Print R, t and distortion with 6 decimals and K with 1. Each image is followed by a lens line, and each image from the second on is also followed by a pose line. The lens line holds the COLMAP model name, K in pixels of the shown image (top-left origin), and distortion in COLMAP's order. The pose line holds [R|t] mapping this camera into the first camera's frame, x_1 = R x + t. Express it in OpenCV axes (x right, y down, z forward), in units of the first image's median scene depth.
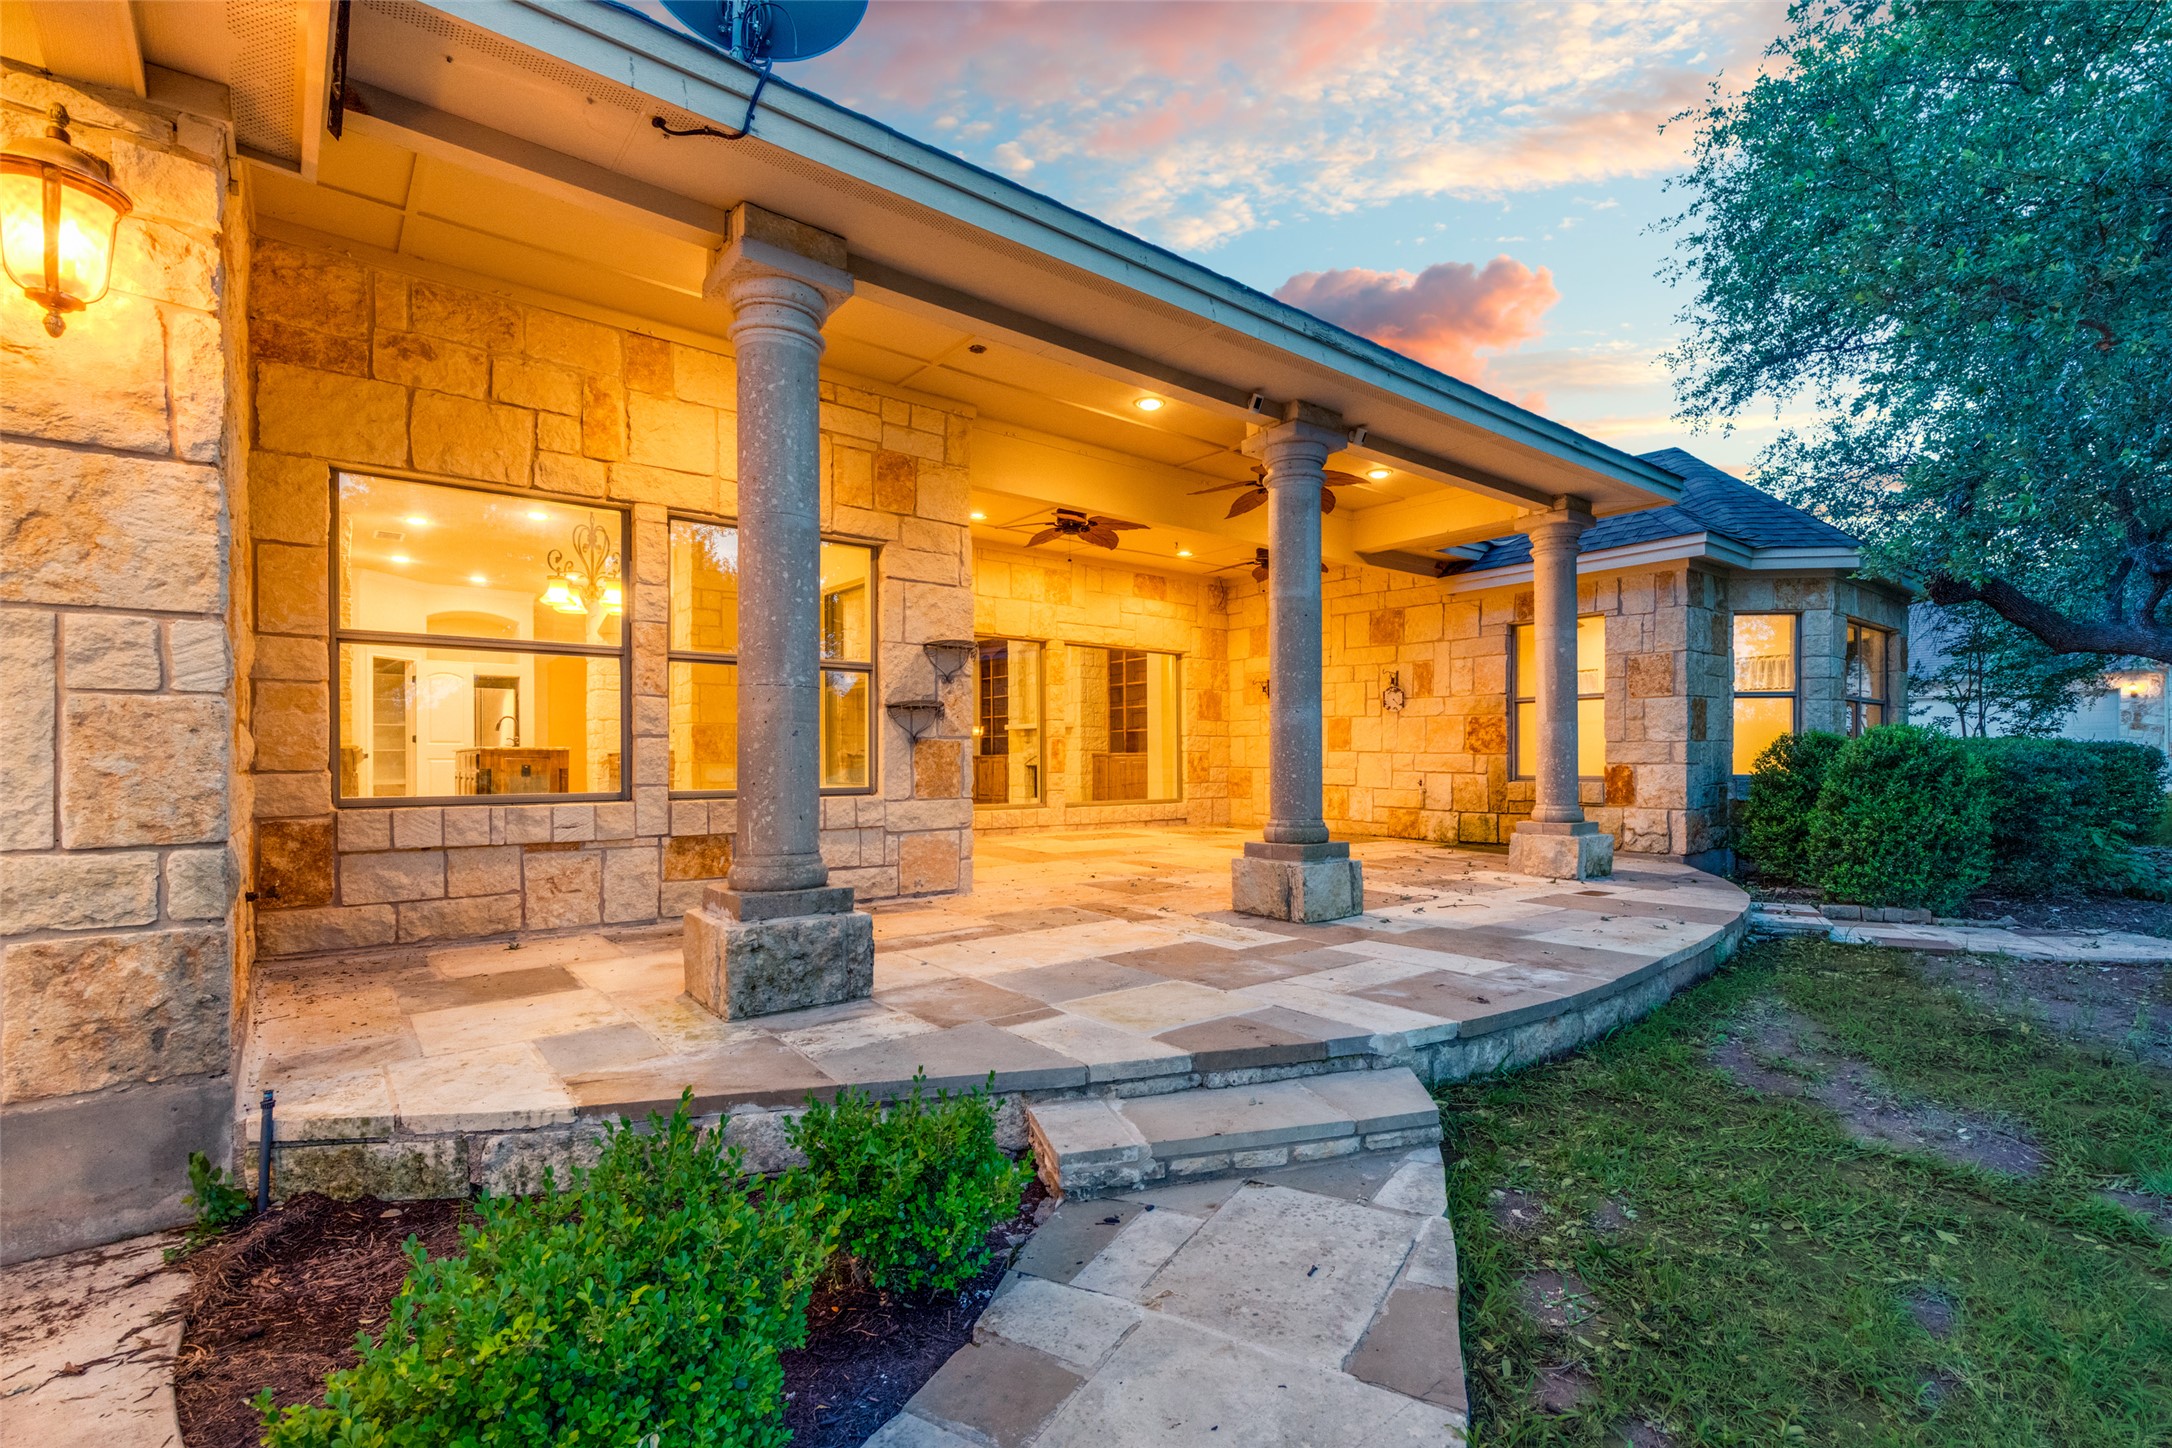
lens RADIAL K [[979.5, 0, 1100.3], [0, 979.5, 724.4], [0, 0, 1]] dist [0.004763, -0.001256]
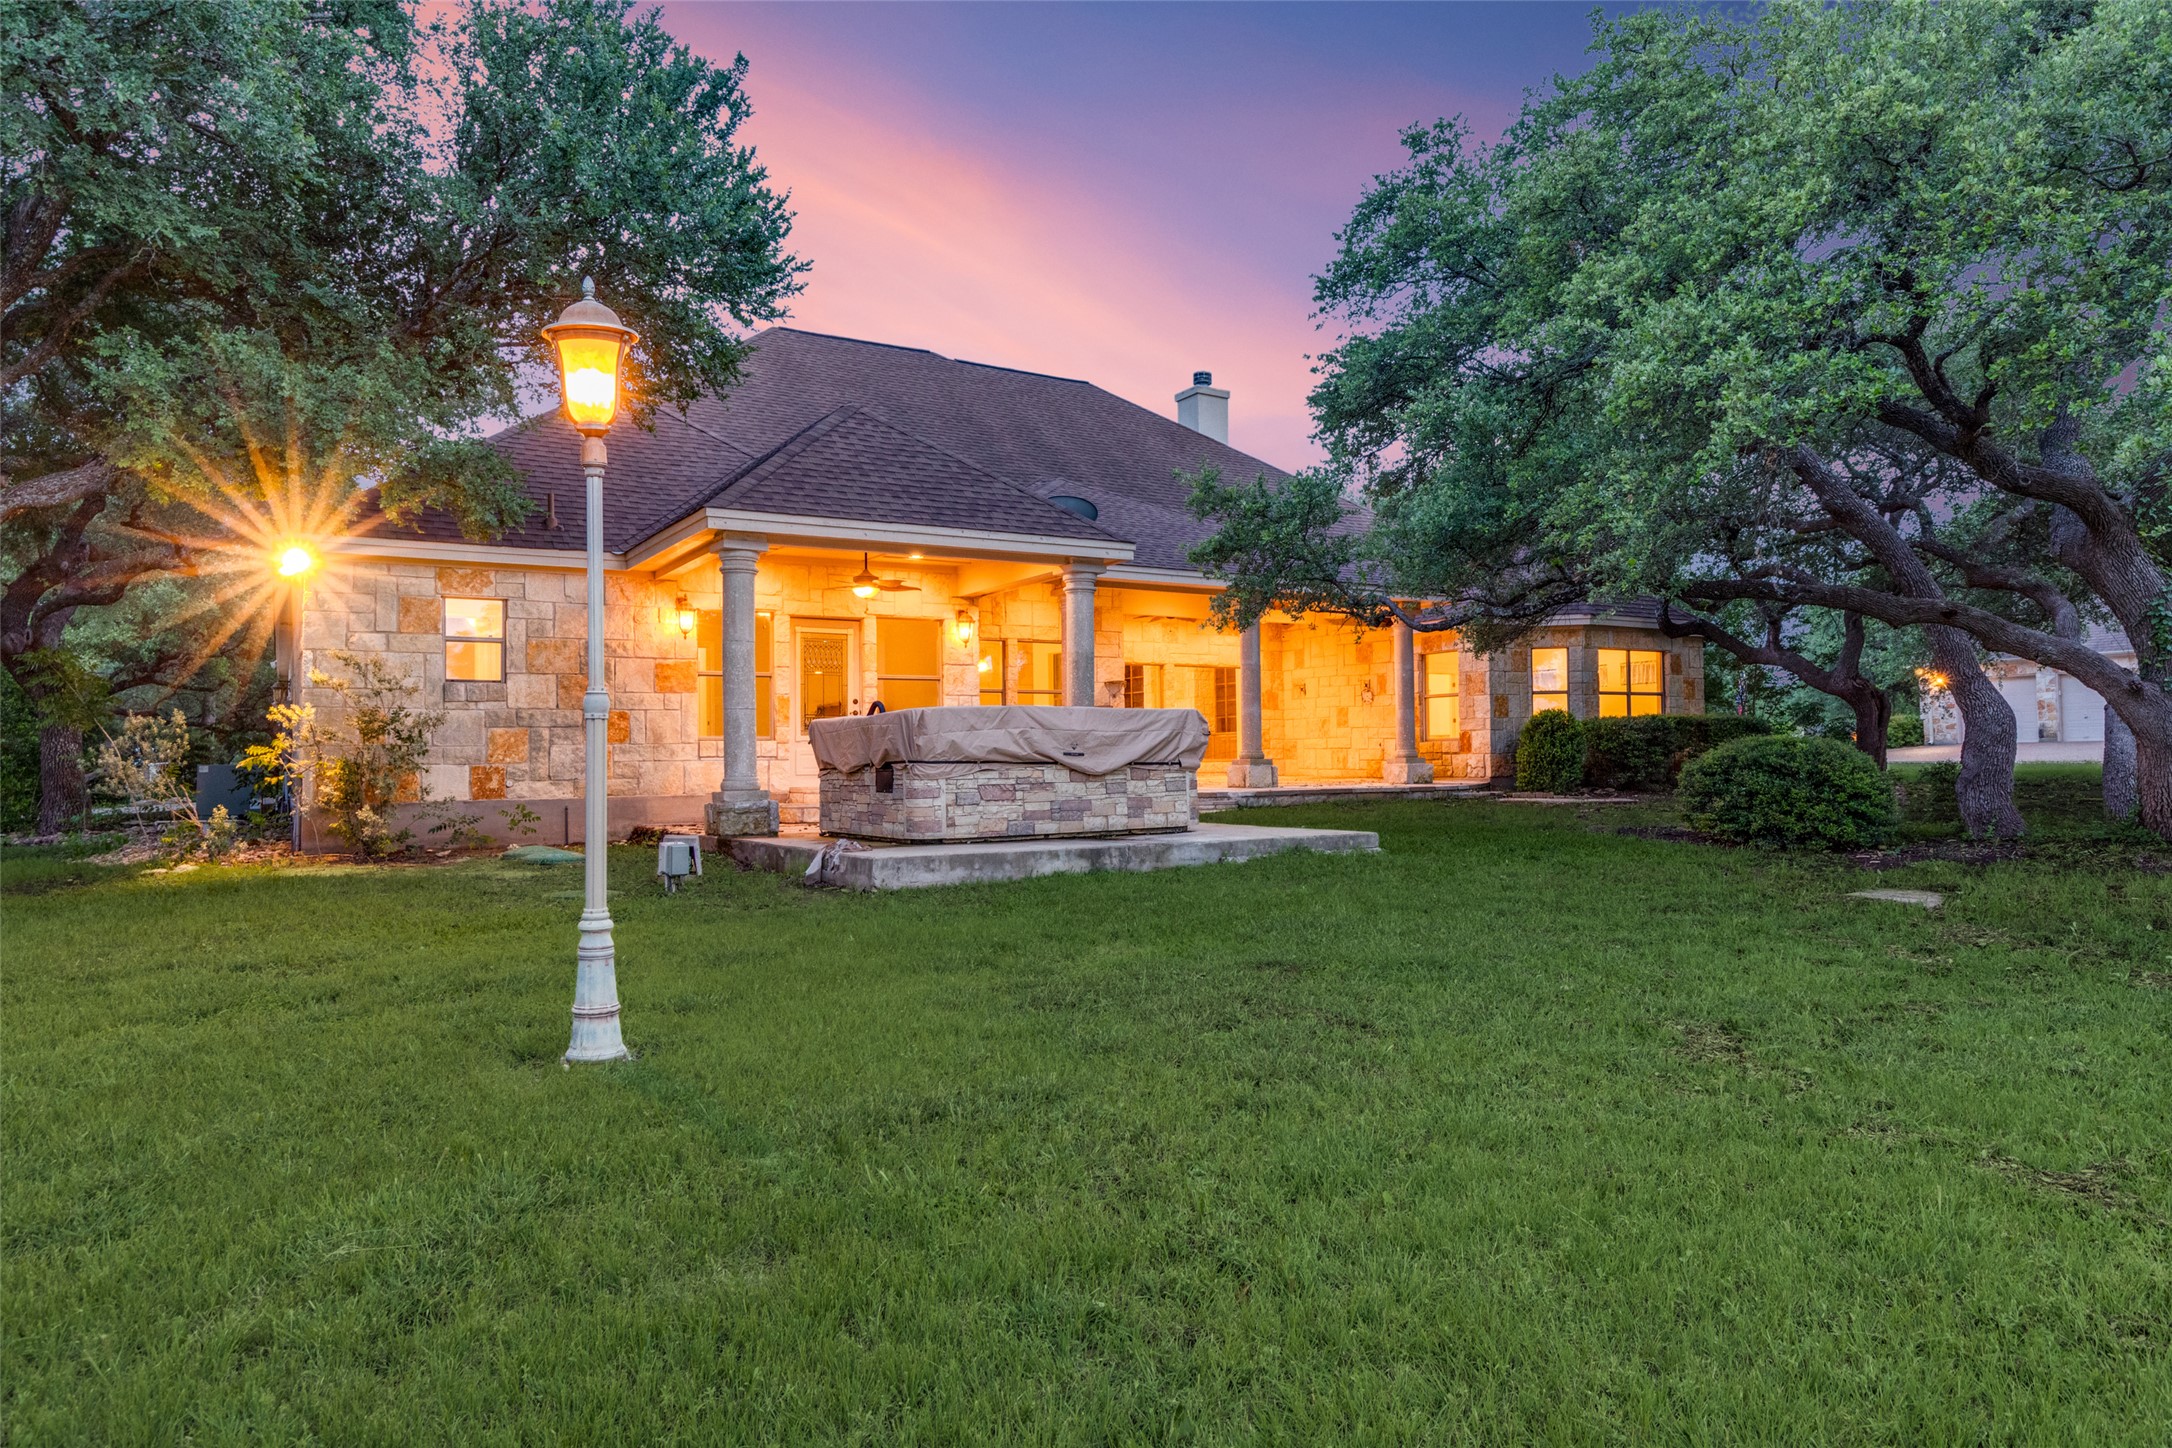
lens RADIAL K [[979.5, 0, 1100.3], [0, 979.5, 724.4], [0, 0, 1]] dist [0.004763, -0.001256]
pose [[0.989191, -0.010132, -0.146280, 0.115099], [0.011893, 0.999867, 0.011164, -0.001411], [0.146147, -0.012782, 0.989180, -0.971558]]
